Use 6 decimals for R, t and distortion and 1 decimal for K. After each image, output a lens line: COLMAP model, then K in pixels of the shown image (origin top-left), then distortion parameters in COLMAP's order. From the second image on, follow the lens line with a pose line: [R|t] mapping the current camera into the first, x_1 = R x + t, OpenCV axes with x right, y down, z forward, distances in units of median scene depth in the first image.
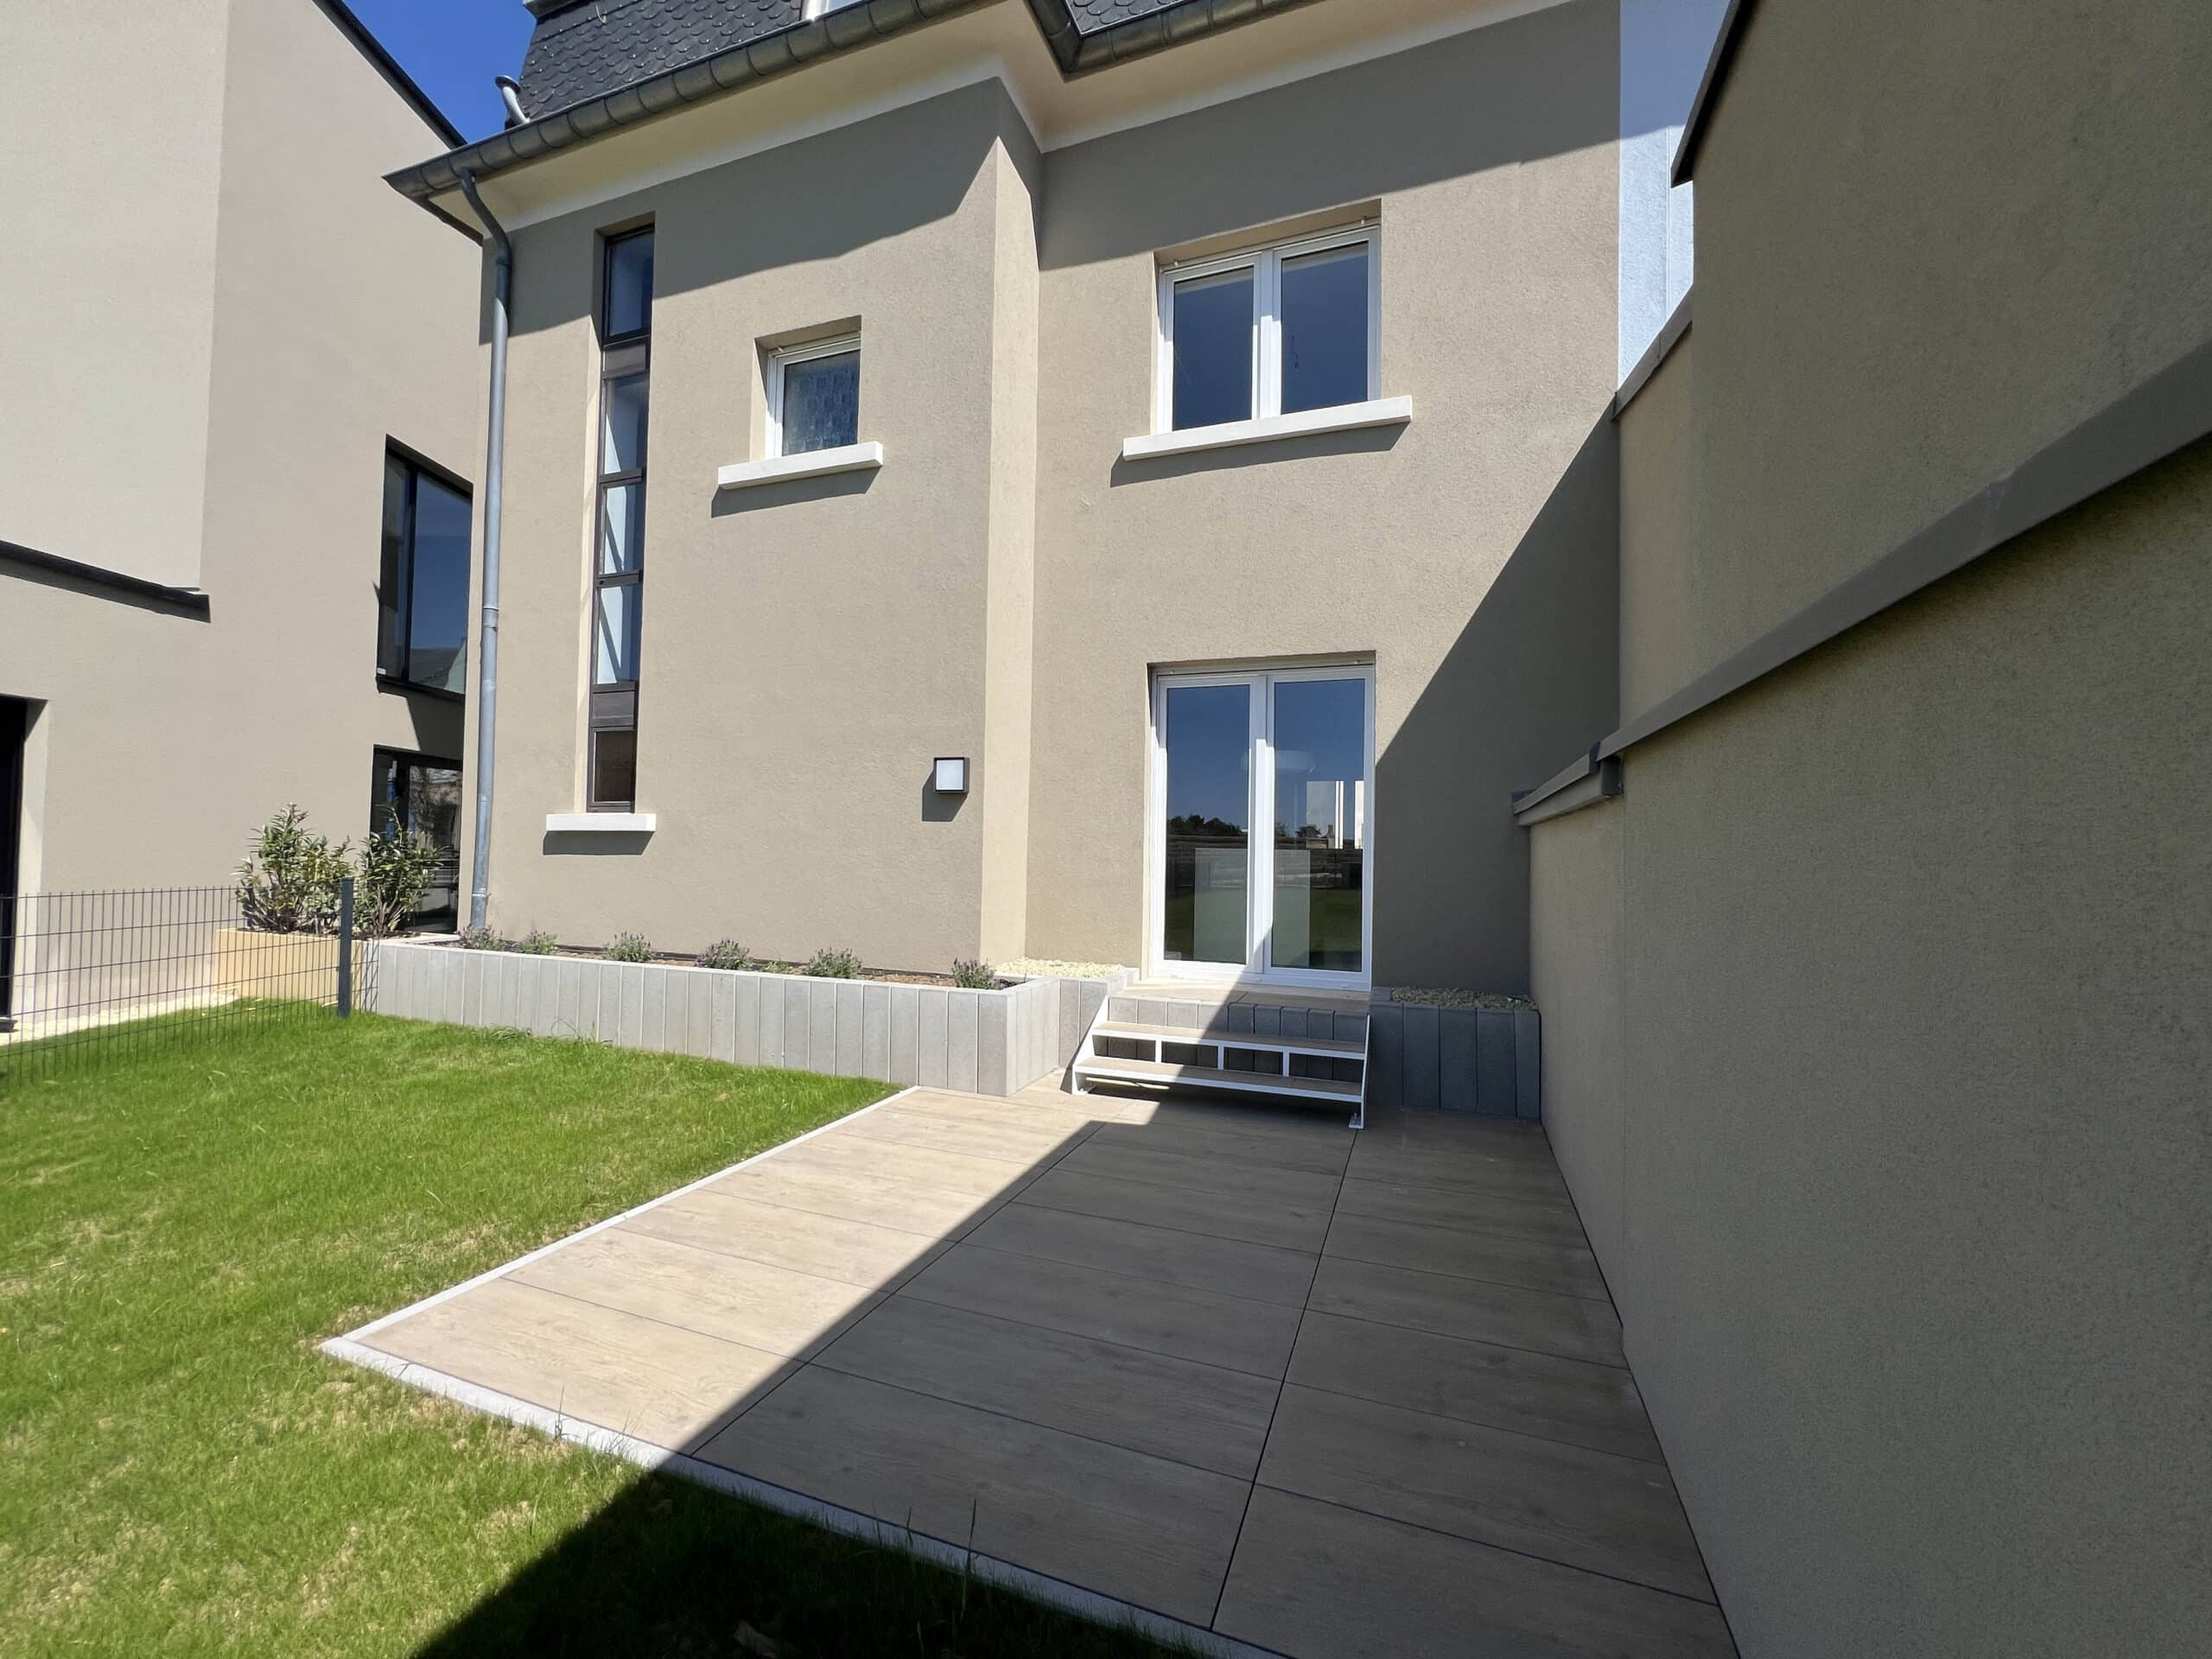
lens RADIAL K [[887.1, 0, 1098.1], [0, 887.1, 823.7], [0, 0, 1]] dist [-0.000239, 0.000006]
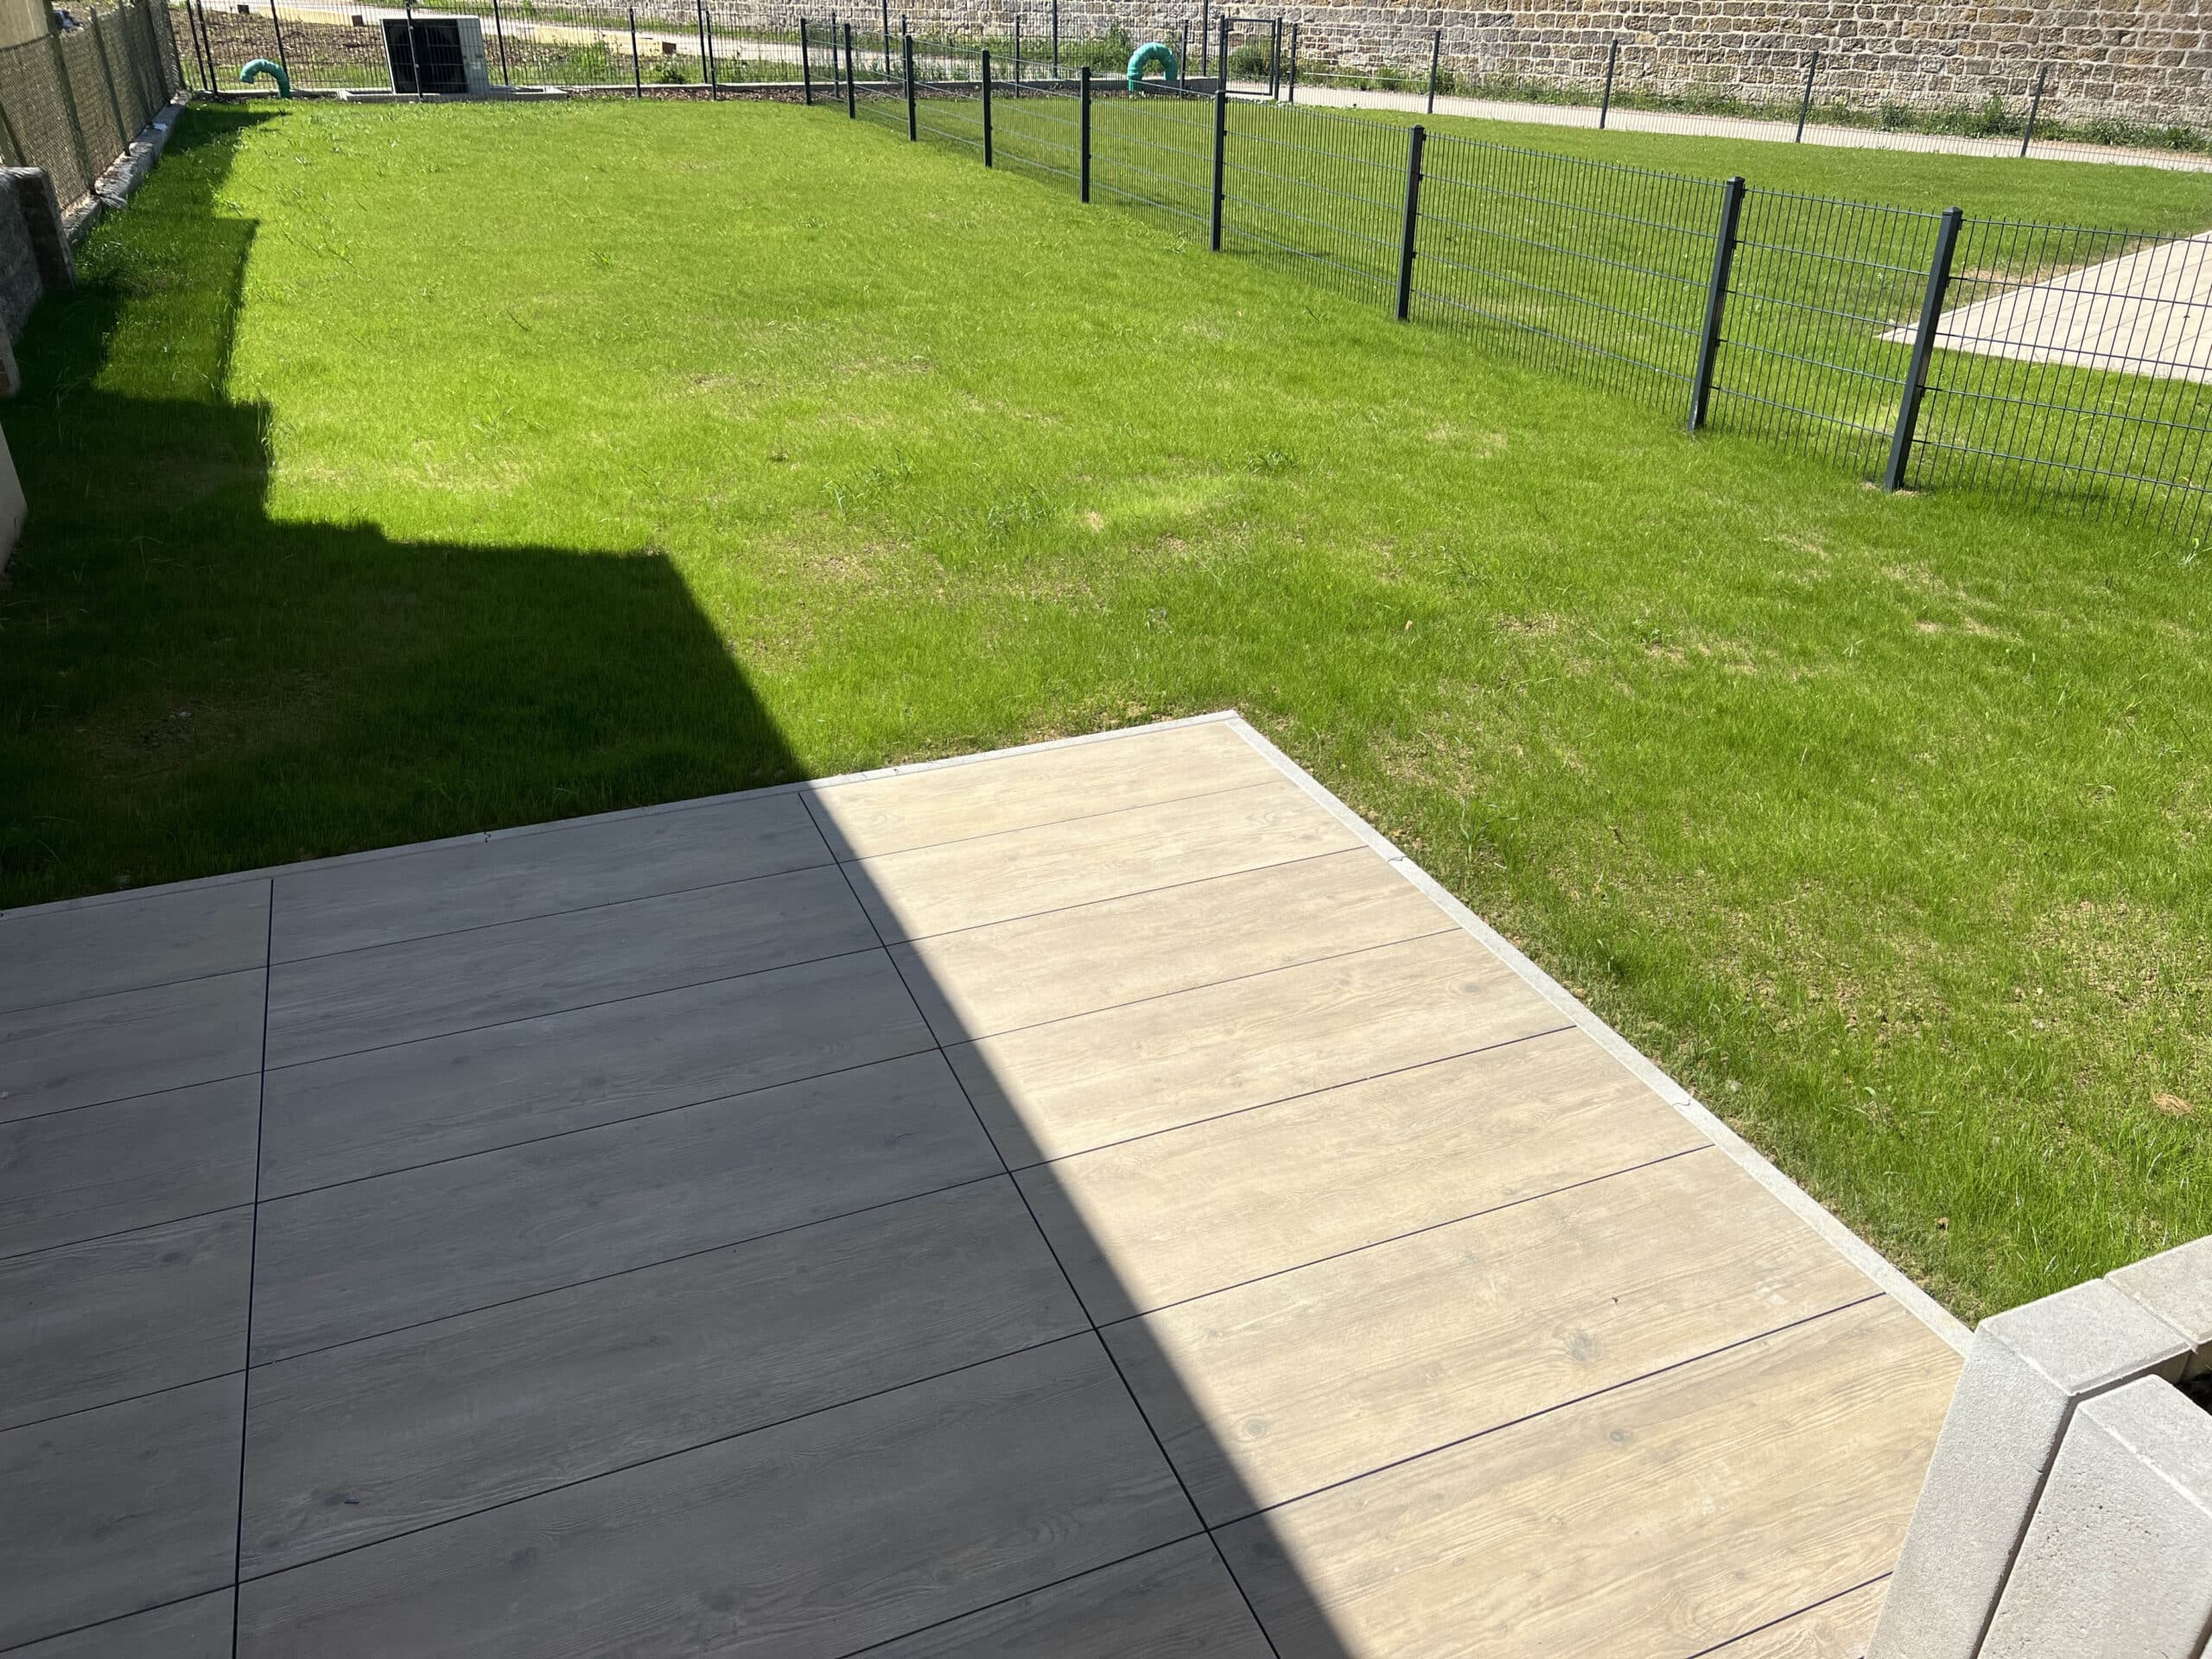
lens RADIAL K [[1701.3, 0, 1106.0], [0, 1701.3, 829.5], [0, 0, 1]] dist [0.028294, 0.000115]
pose [[-0.728172, 0.295116, -0.618605, 0.194772], [0.001063, 0.903038, 0.429558, -0.053427], [0.685393, 0.312135, -0.657881, 0.882234]]
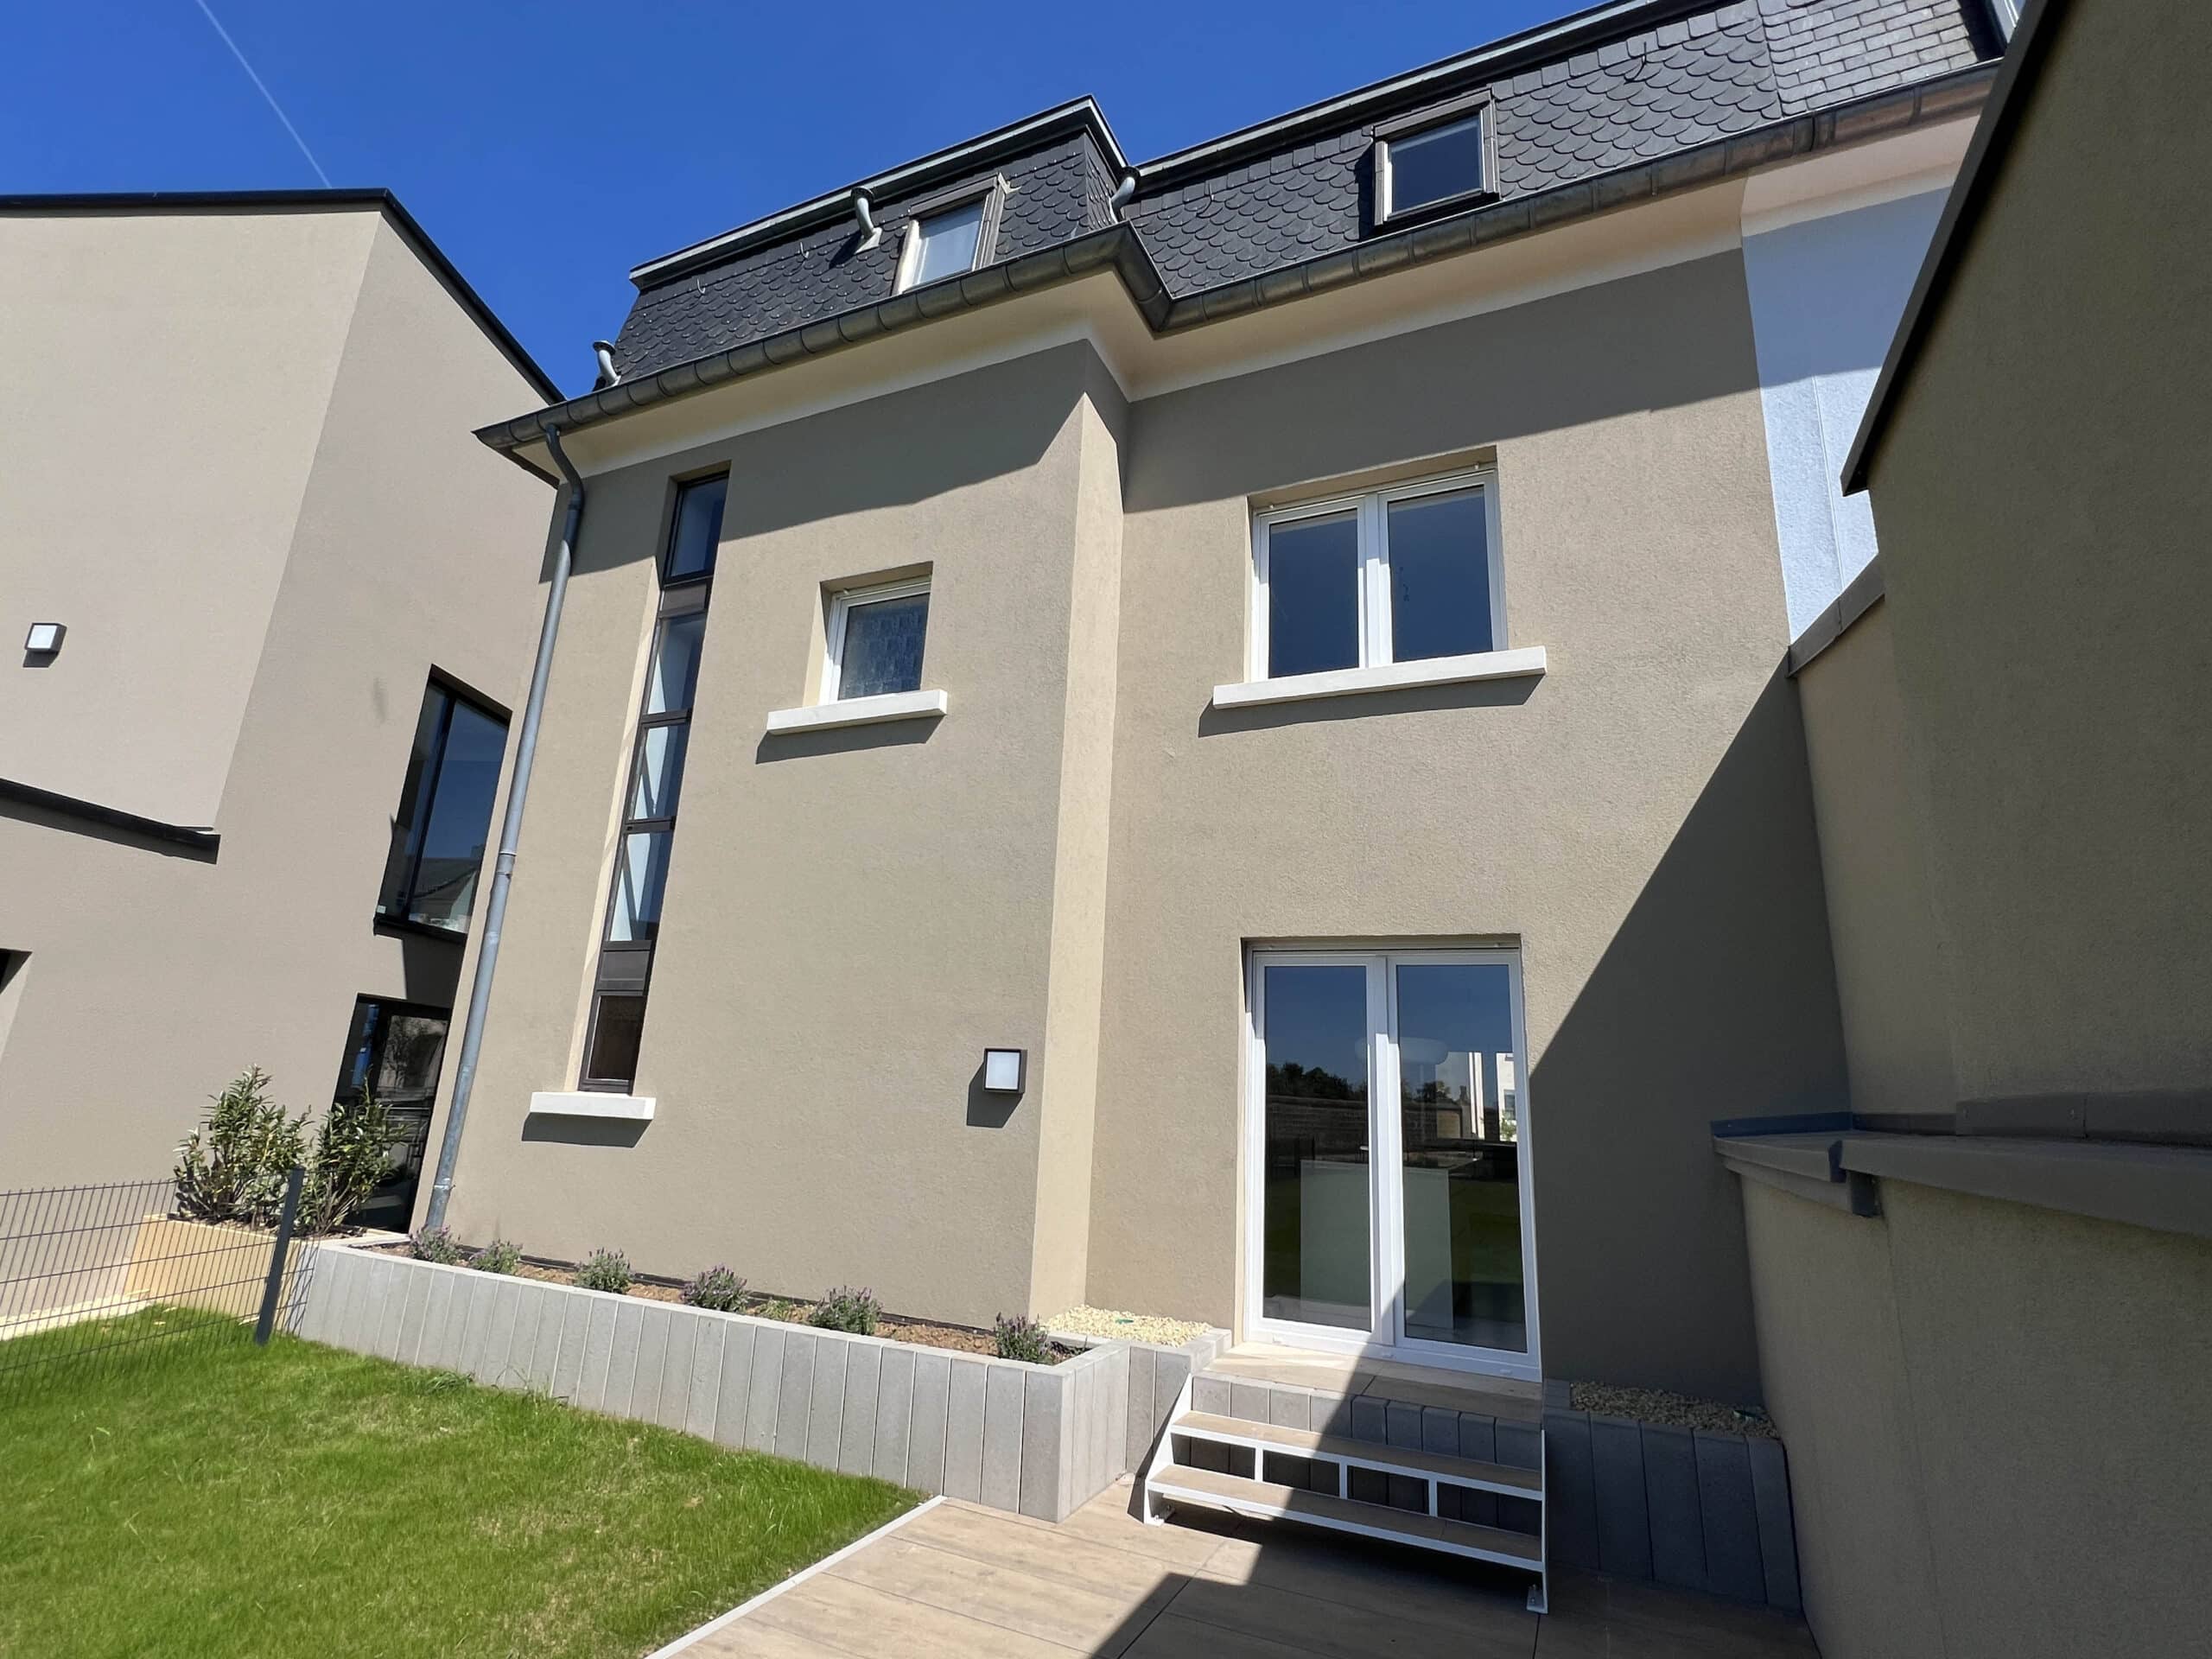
lens RADIAL K [[1049.7, 0, 1094.0], [0, 1049.7, 827.0], [0, 0, 1]] dist [-0.000285, 0.000451]
pose [[0.996895, 0.012481, -0.077750, -0.007787], [-0.029768, 0.973824, -0.225346, -0.055837], [0.072902, 0.226961, 0.971171, -0.001742]]
